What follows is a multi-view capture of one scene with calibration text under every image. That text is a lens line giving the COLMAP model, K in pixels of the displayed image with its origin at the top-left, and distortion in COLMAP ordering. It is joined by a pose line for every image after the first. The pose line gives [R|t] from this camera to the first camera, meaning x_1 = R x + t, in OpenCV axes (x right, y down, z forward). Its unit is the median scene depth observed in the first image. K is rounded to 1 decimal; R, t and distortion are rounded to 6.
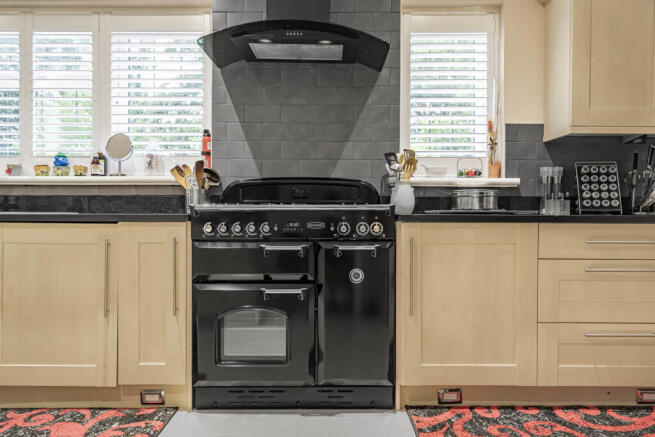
lens RADIAL K [[489.2, 0, 327.5], [0, 489.2, 220.6], [0, 0, 1]] dist [-0.003104, 0.002222]
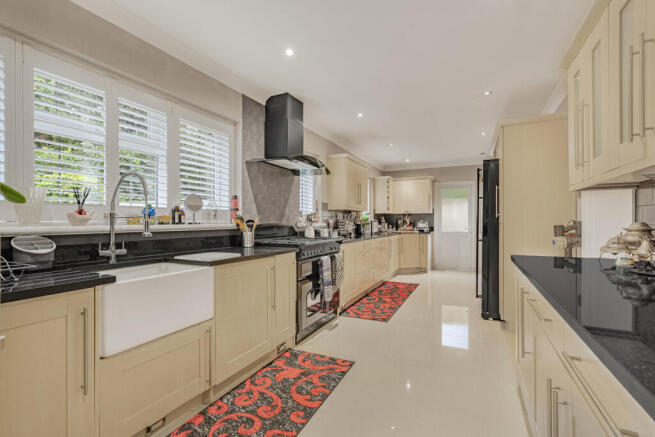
lens RADIAL K [[300.9, 0, 328.2], [0, 300.9, 219.2], [0, 0, 1]] dist [0.001096, -0.000043]
pose [[0.434932, 0.001385, 0.900462, -1.337344], [-0.003817, 0.999993, 0.000306, -0.137551], [-0.900455, -0.003570, 0.434934, 0.338398]]
